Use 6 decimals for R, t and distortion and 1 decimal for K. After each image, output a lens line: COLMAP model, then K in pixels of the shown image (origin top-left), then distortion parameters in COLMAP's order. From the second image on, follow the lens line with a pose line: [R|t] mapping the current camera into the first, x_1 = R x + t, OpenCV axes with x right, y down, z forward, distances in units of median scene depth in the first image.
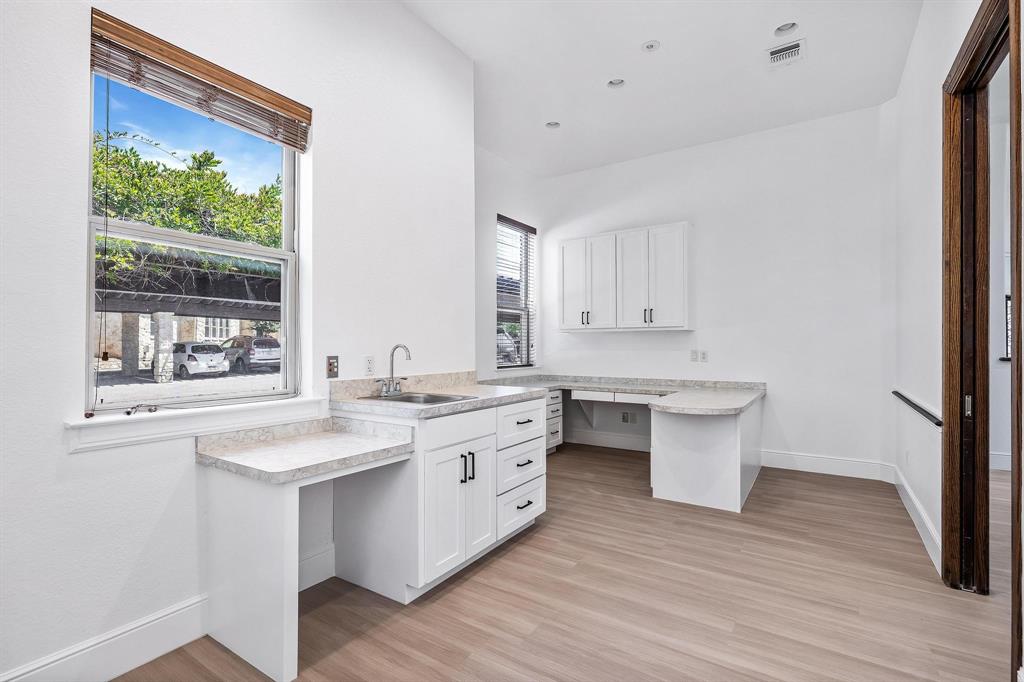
lens RADIAL K [[469.7, 0, 512.0], [0, 469.7, 341.0], [0, 0, 1]] dist [-0.000703, -0.000244]
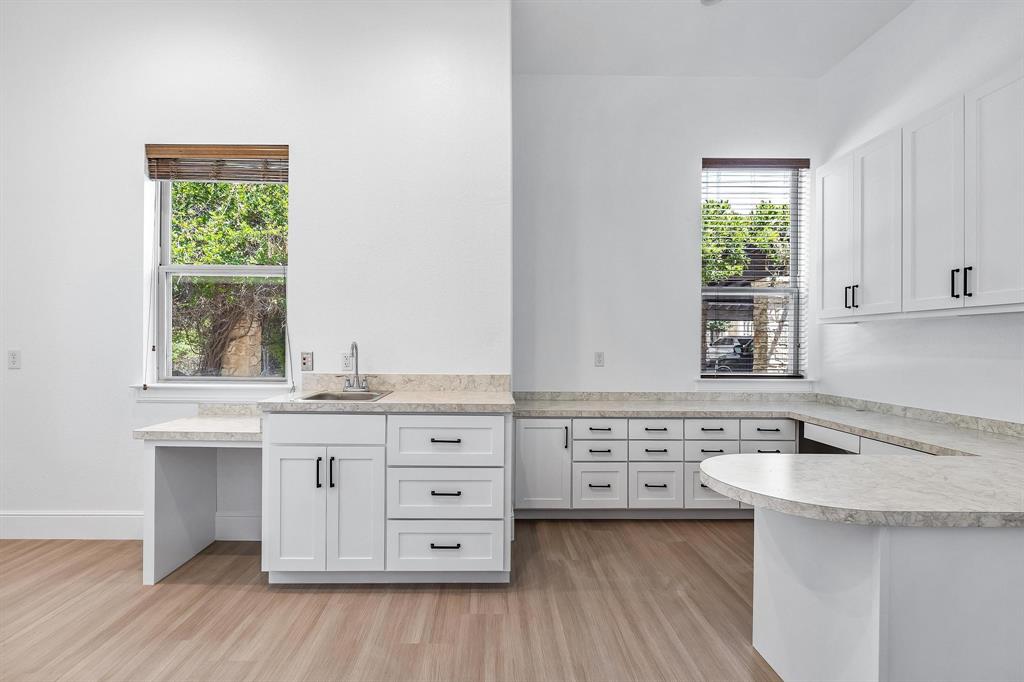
lens RADIAL K [[488.6, 0, 495.6], [0, 488.6, 340.4], [0, 0, 1]] dist [-0.001282, 0.000031]
pose [[0.555581, -0.001789, -0.831460, 0.743796], [0.001194, 0.999998, -0.001354, 0.005145], [0.831461, -0.000240, 0.555583, 0.606071]]
